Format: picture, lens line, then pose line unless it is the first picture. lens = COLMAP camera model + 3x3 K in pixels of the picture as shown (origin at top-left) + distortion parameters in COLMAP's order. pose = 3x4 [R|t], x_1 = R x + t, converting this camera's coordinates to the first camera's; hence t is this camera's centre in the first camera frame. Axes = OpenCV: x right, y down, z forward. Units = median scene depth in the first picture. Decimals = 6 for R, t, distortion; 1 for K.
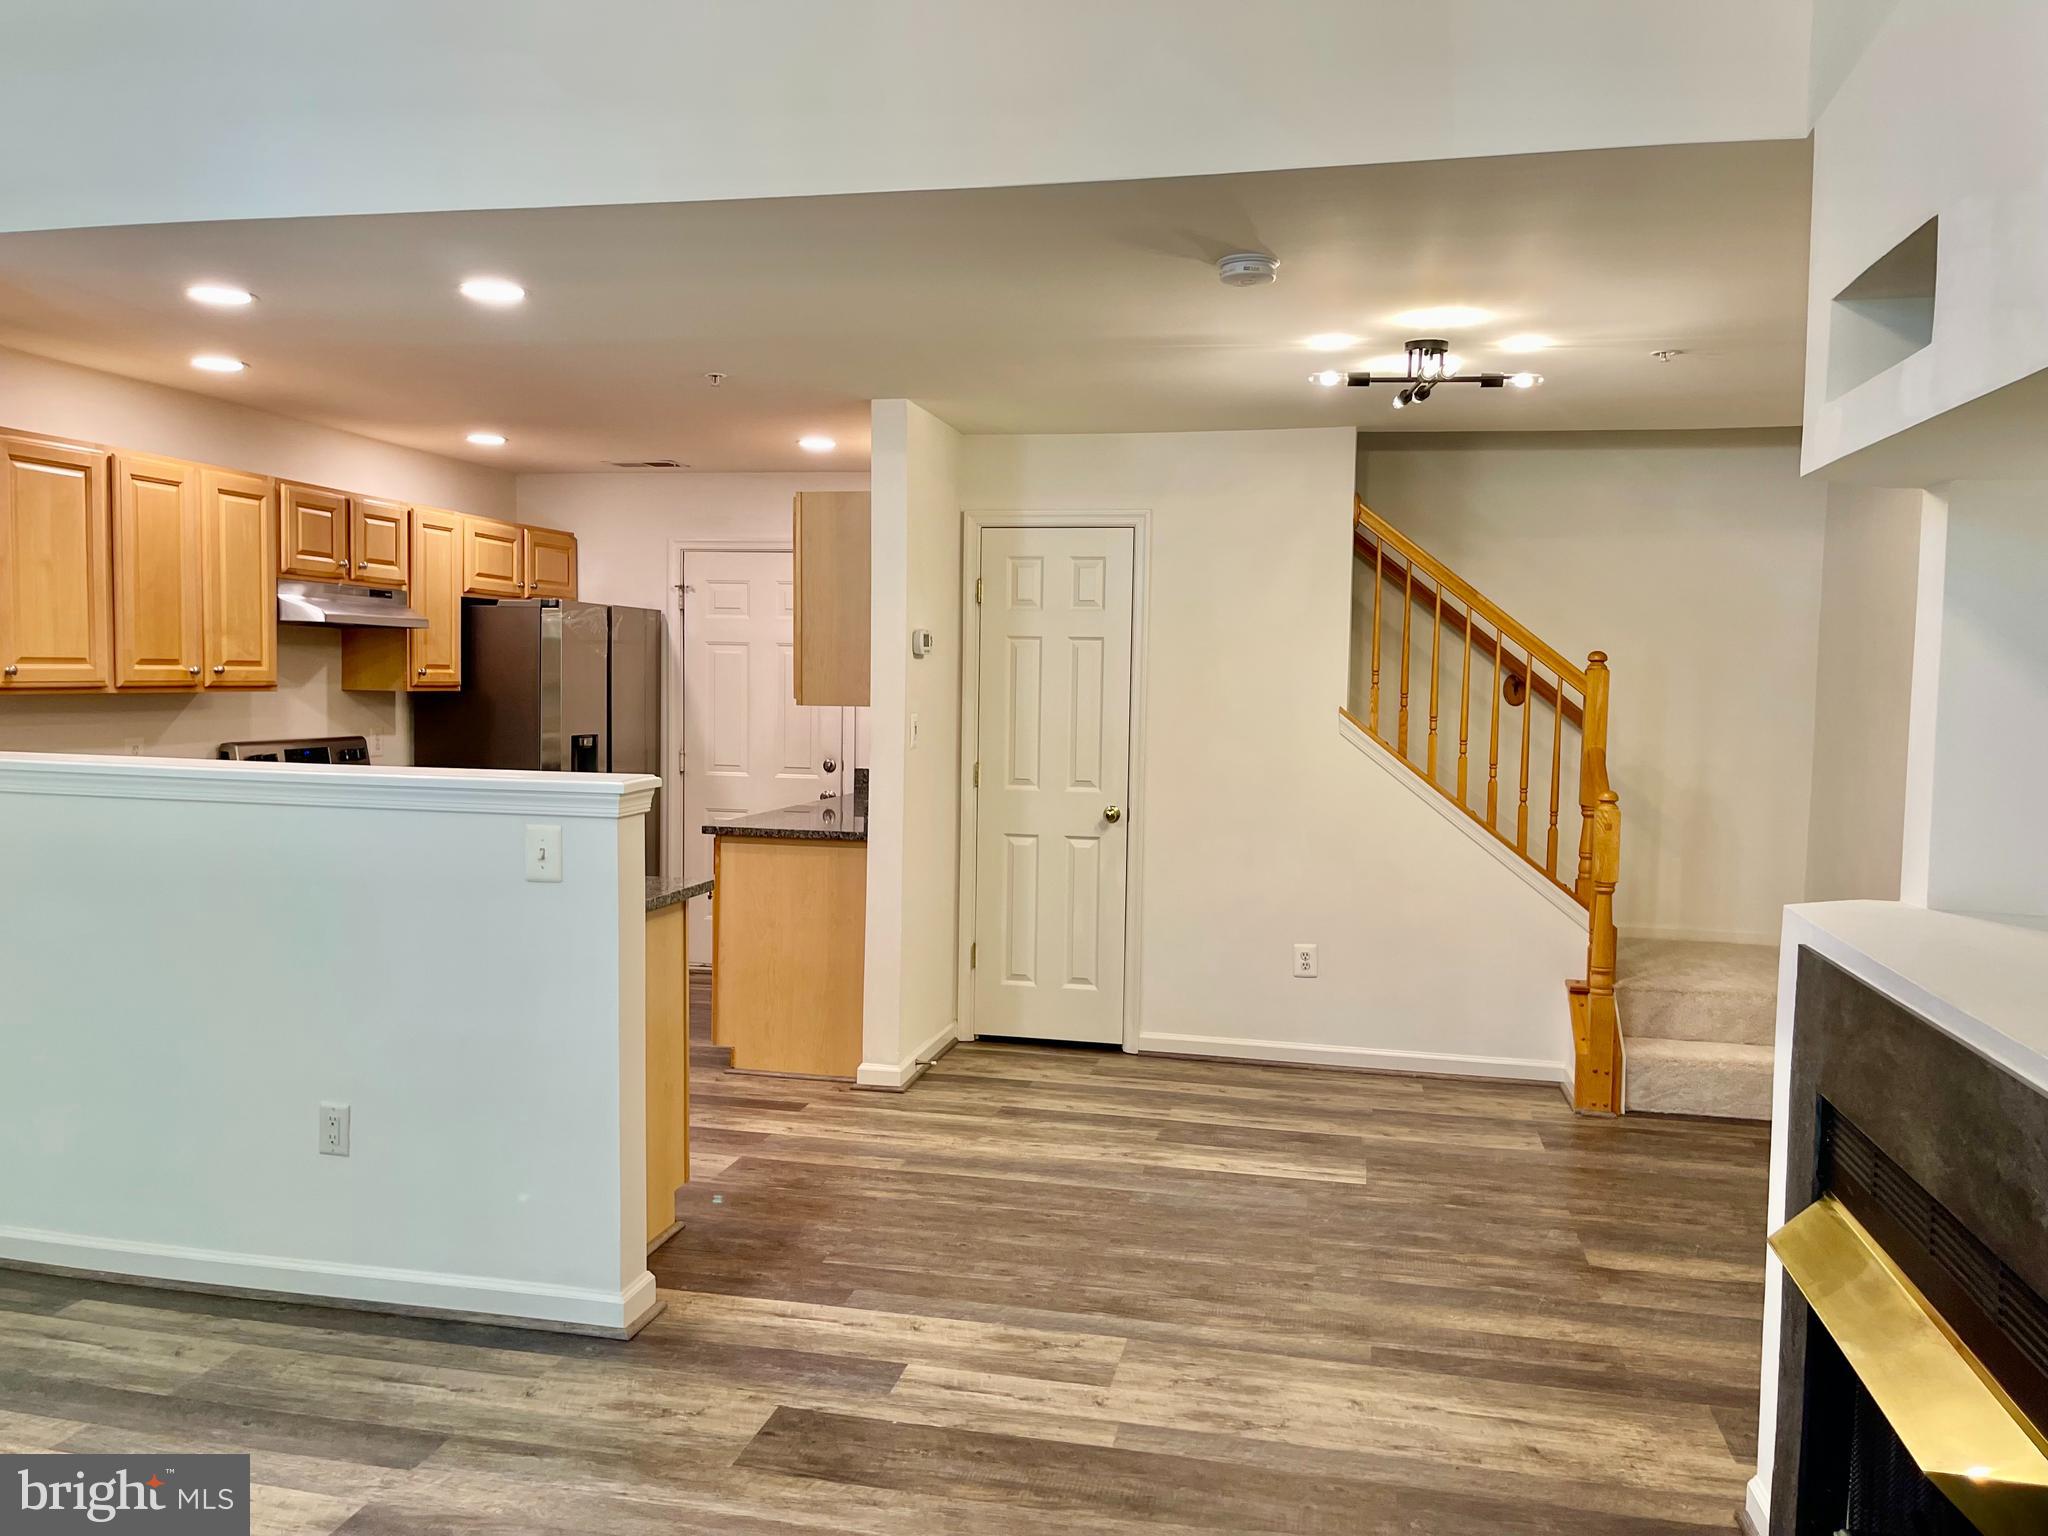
lens RADIAL K [[1550.8, 0, 1009.6], [0, 1550.8, 771.9], [0, 0, 1]] dist [0.039839, -0.032585]
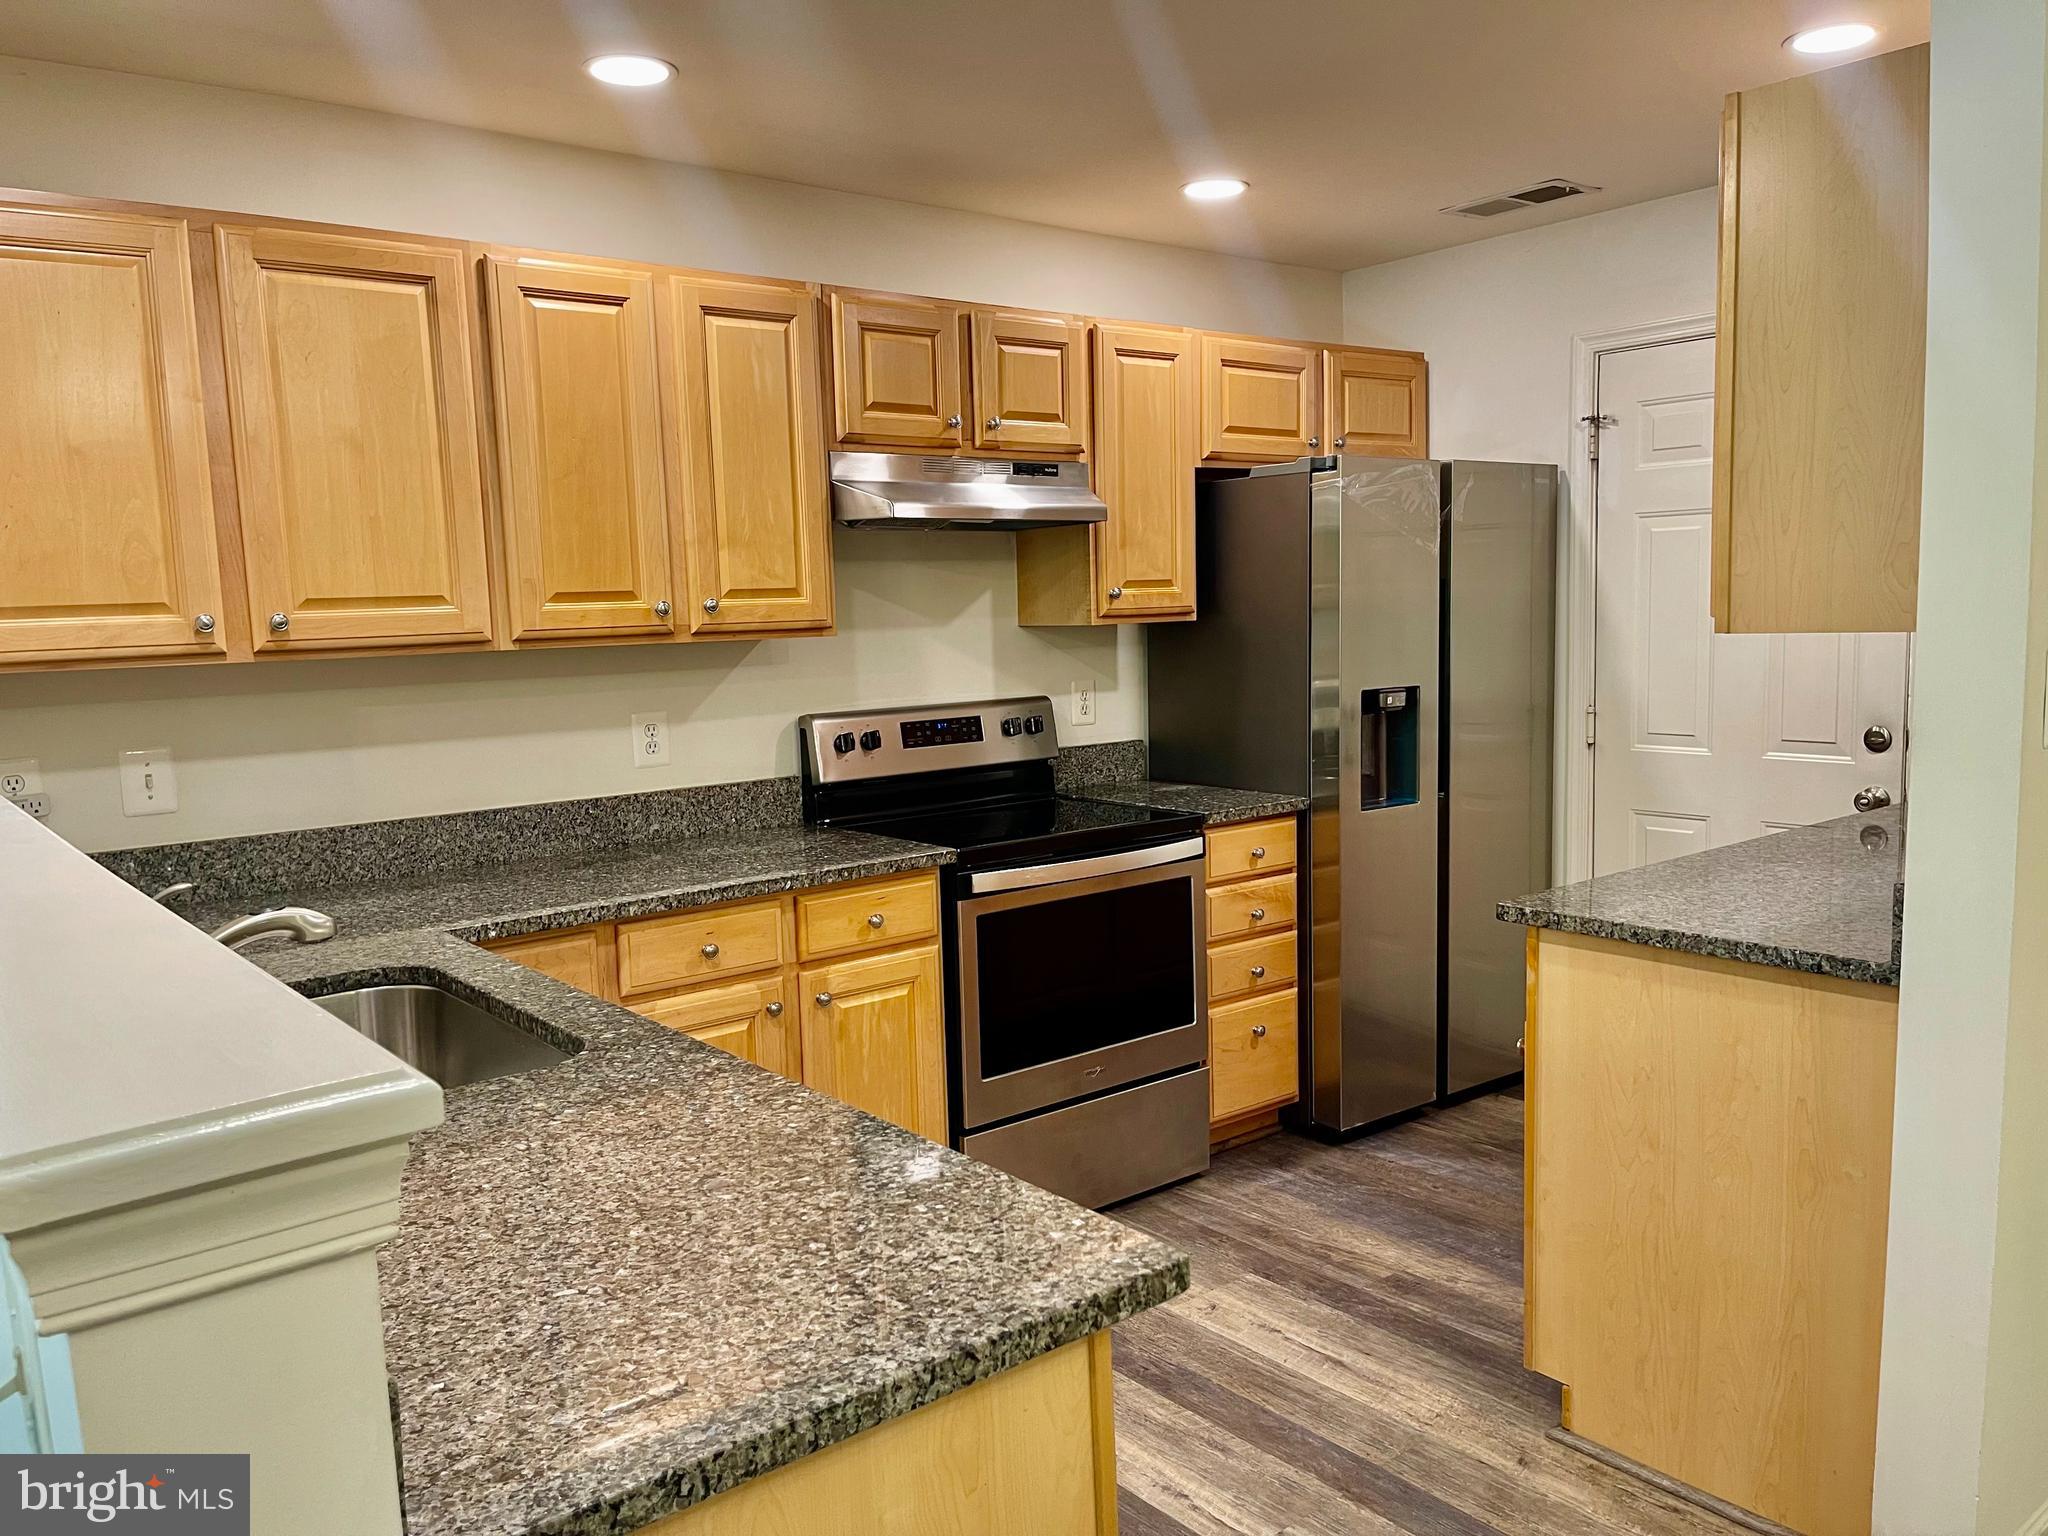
lens RADIAL K [[1550.8, 0, 1020.8], [0, 1550.8, 790.5], [0, 0, 1]] dist [0.039839, -0.032585]
pose [[0.785361, 0.034652, -0.618067, -0.027250], [0.006164, 0.997945, 0.063783, -0.031694], [0.619007, -0.053902, 0.783534, 0.611814]]
